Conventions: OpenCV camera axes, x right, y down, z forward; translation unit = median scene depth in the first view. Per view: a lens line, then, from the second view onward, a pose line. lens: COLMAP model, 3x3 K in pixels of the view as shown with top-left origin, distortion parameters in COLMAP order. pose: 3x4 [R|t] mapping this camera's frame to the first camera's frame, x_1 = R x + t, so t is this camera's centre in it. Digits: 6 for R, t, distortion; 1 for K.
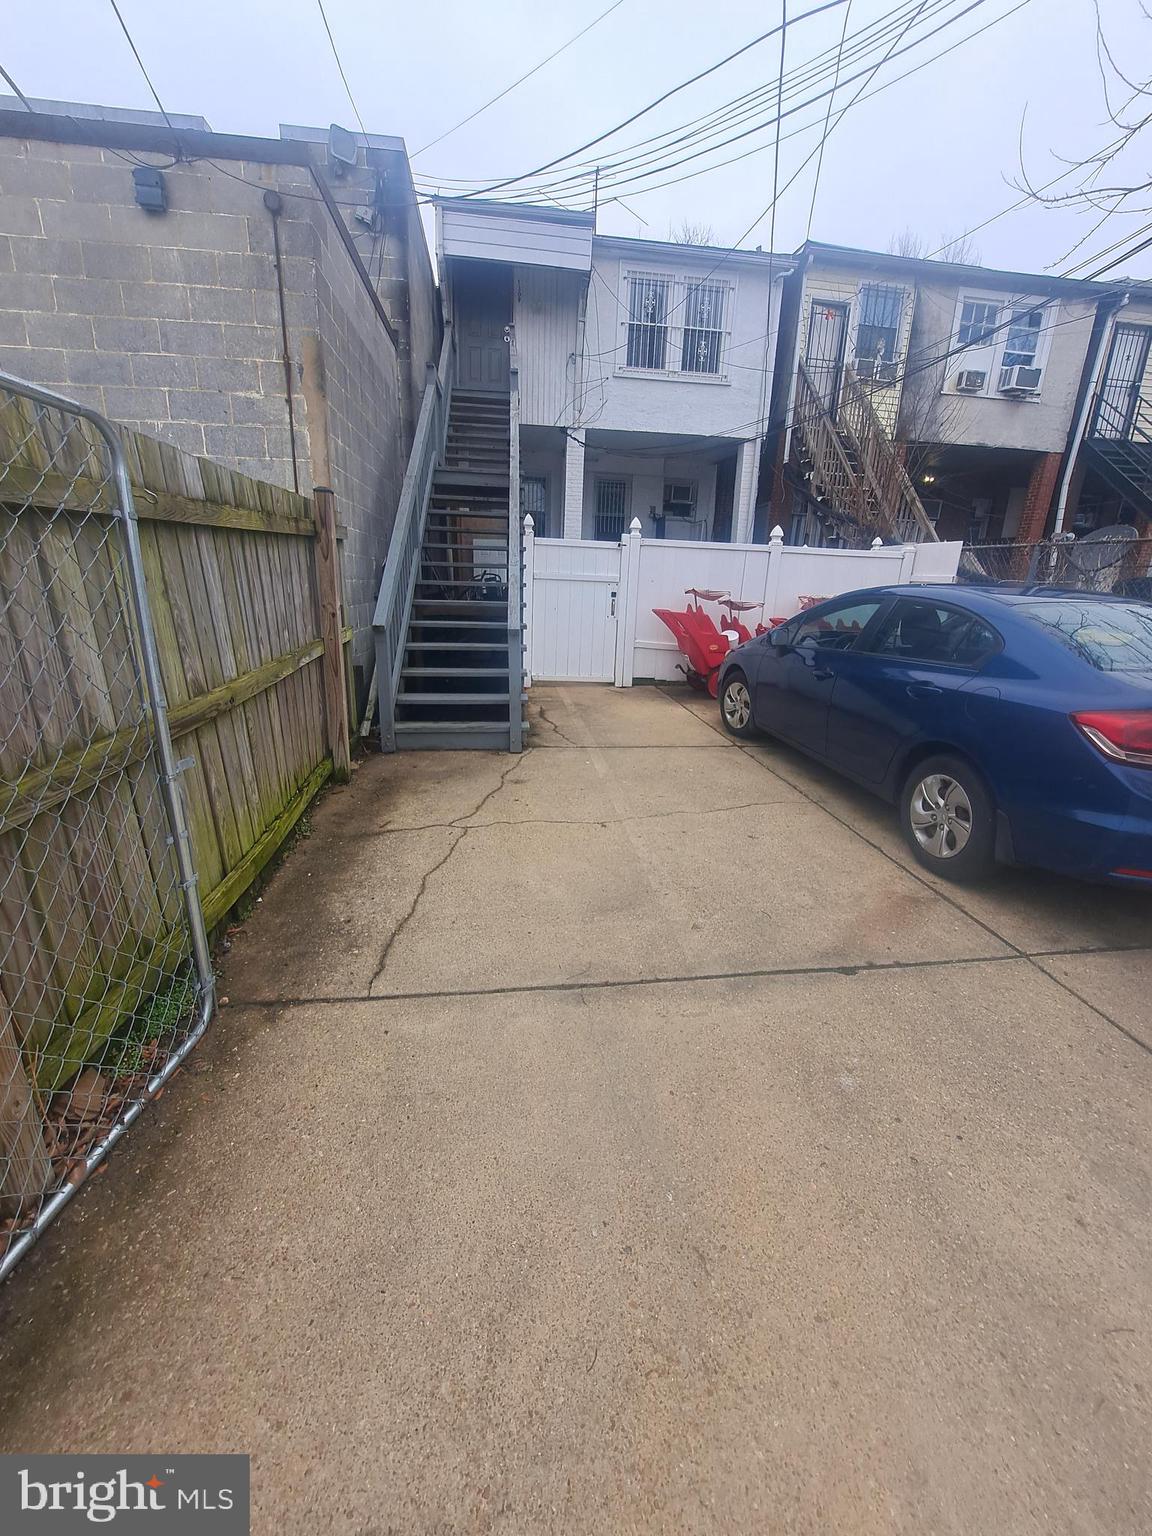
lens RADIAL K [[587.6, 0, 576.0], [0, 587.6, 768.0], [0, 0, 1]] dist [-0.024435, -0.000136]
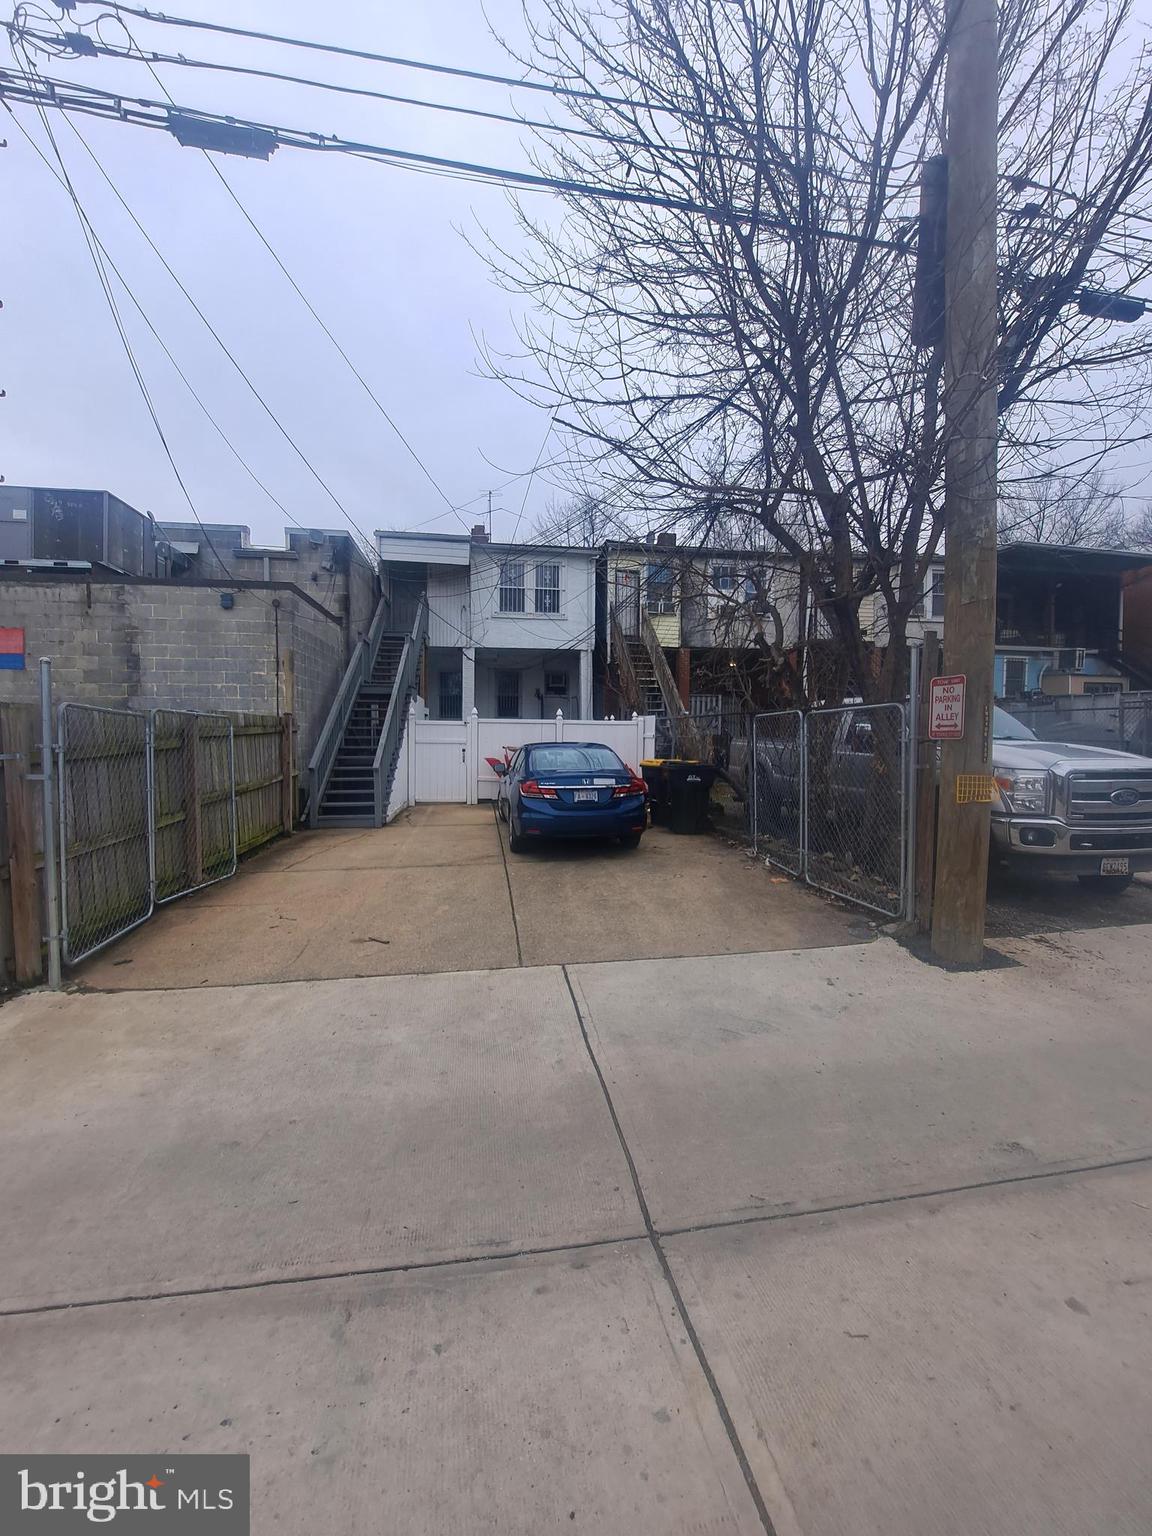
lens RADIAL K [[587.6, 0, 576.0], [0, 587.6, 768.0], [0, 0, 1]] dist [-0.024435, -0.000136]
pose [[0.998883, -0.031505, 0.035210, 0.334988], [0.039415, 0.966583, -0.253307, 0.203015], [-0.026053, 0.254412, 0.966745, -0.661843]]
